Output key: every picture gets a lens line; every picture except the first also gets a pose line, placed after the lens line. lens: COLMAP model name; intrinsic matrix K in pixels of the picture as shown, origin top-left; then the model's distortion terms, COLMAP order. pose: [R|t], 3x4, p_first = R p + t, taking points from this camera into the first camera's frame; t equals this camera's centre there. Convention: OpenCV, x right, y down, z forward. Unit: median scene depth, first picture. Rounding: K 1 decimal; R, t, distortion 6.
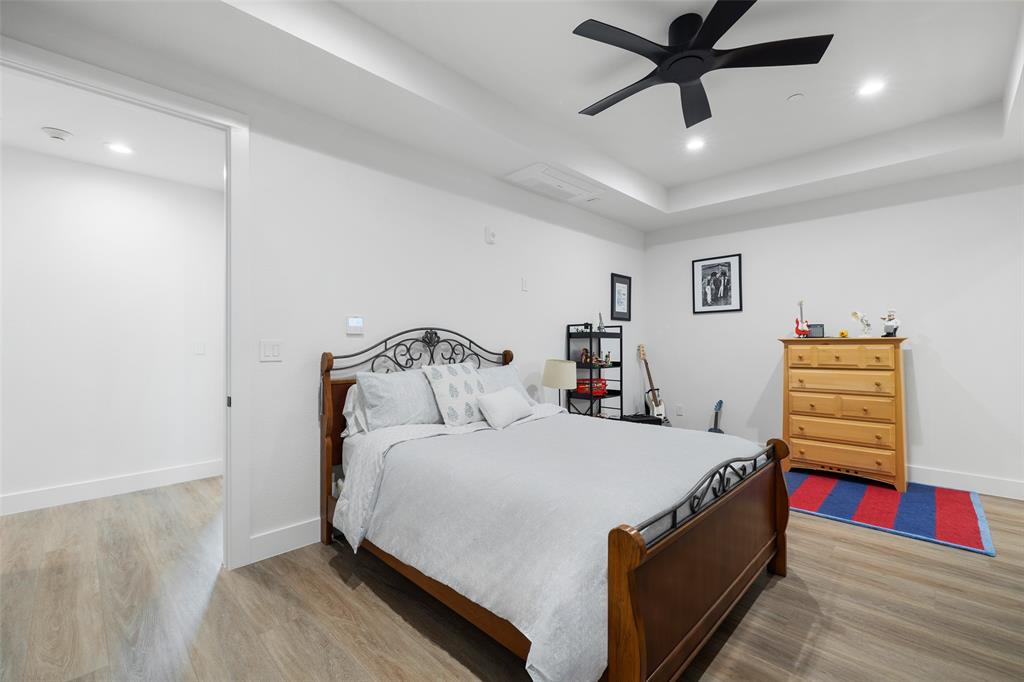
lens RADIAL K [[434.7, 0, 507.5], [0, 434.7, 342.0], [0, 0, 1]] dist [0.001233, 0.000317]
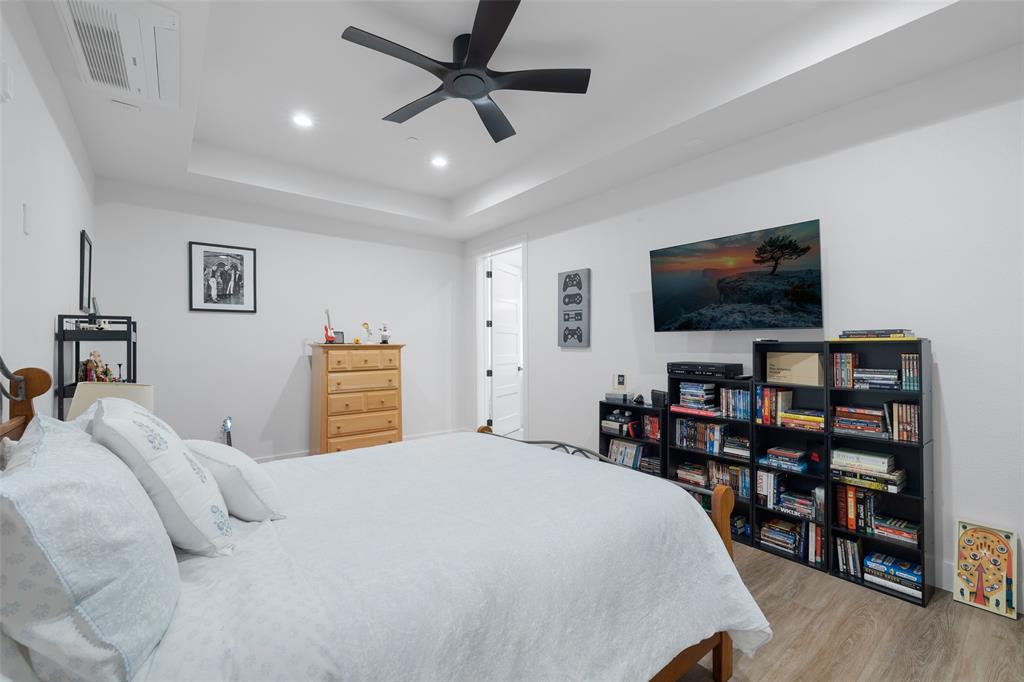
lens RADIAL K [[434.7, 0, 507.5], [0, 434.7, 342.0], [0, 0, 1]] dist [0.001233, 0.000317]
pose [[0.115390, 0.011464, 0.993254, -0.291253], [-0.001911, 0.999934, -0.011319, -0.002233], [-0.993318, -0.000592, 0.115404, 0.381541]]
